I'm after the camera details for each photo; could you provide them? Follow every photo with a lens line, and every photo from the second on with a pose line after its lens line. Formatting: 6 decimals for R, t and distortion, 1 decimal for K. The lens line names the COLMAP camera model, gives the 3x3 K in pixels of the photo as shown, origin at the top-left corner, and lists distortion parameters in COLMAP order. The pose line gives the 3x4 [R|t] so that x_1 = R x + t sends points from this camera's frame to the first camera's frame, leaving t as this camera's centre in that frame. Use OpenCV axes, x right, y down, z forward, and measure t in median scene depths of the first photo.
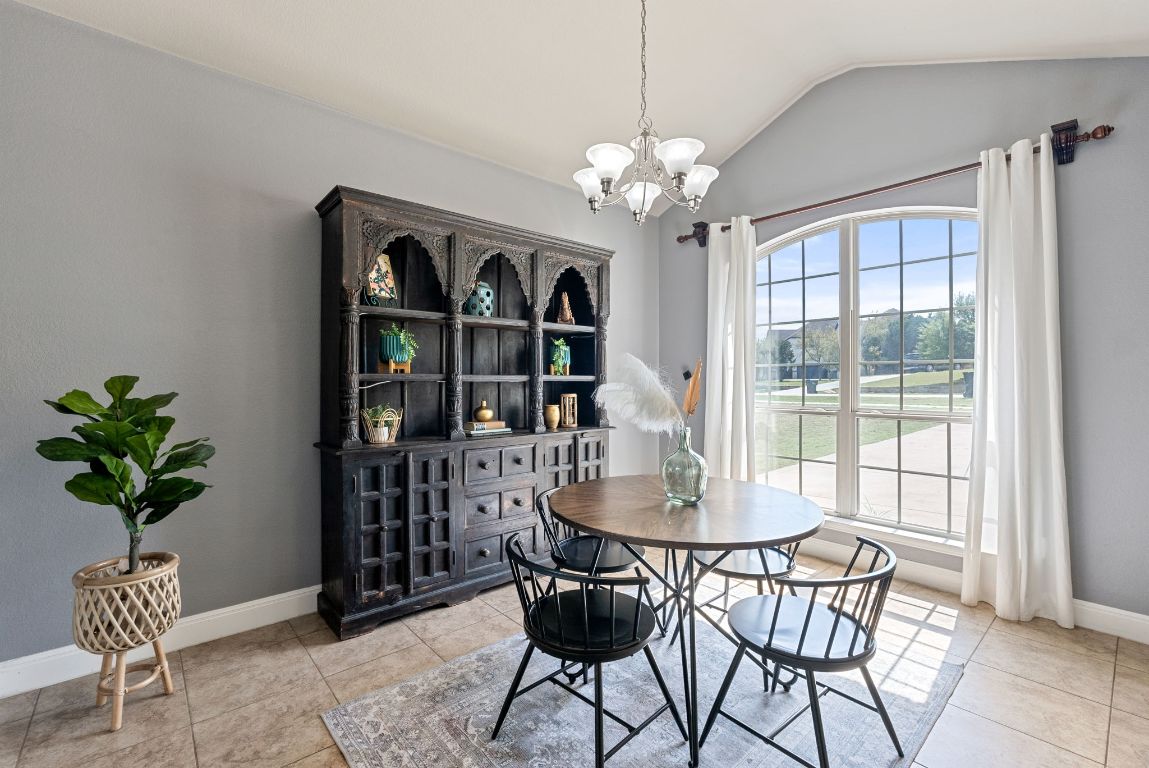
lens RADIAL K [[509.5, 0, 582.8], [0, 509.5, 376.9], [0, 0, 1]] dist [-0.001963, -0.000299]
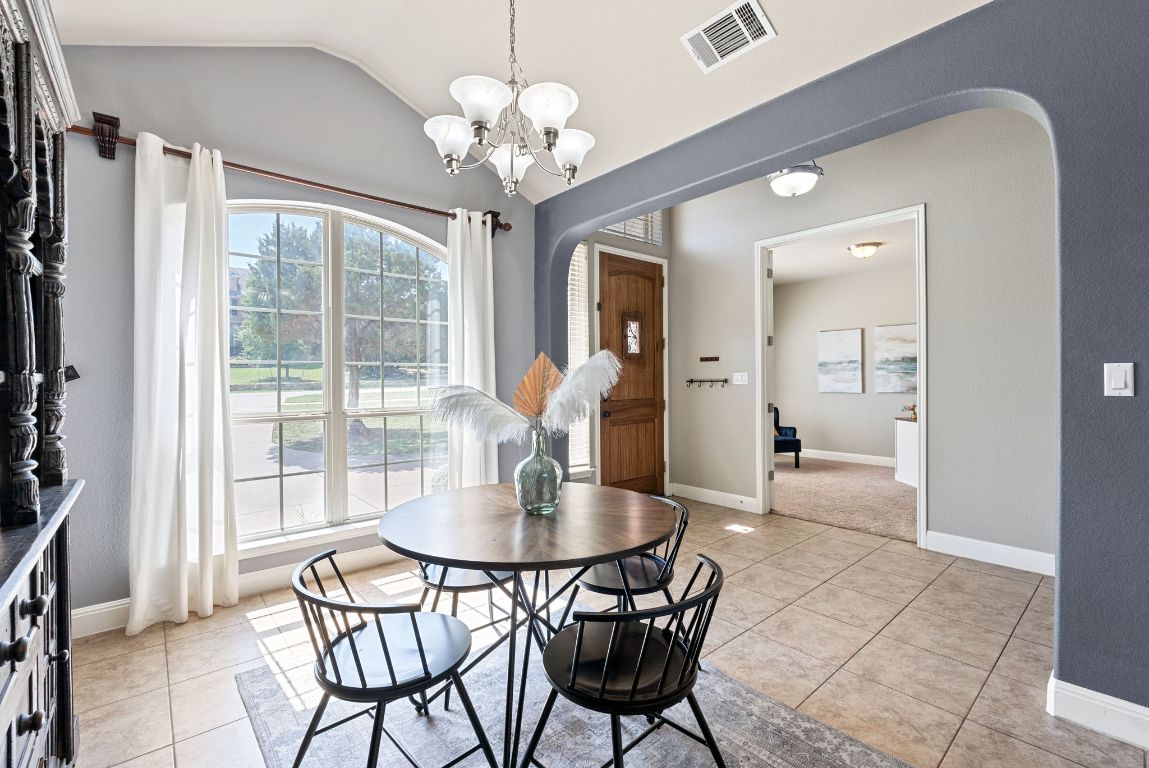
lens RADIAL K [[509.5, 0, 582.8], [0, 509.5, 376.9], [0, 0, 1]] dist [-0.001963, -0.000299]
pose [[0.010751, 0.007056, 0.999917, -0.465540], [0.005204, 0.999961, -0.007112, 0.009303], [-0.999929, 0.005280, 0.010713, 0.571704]]
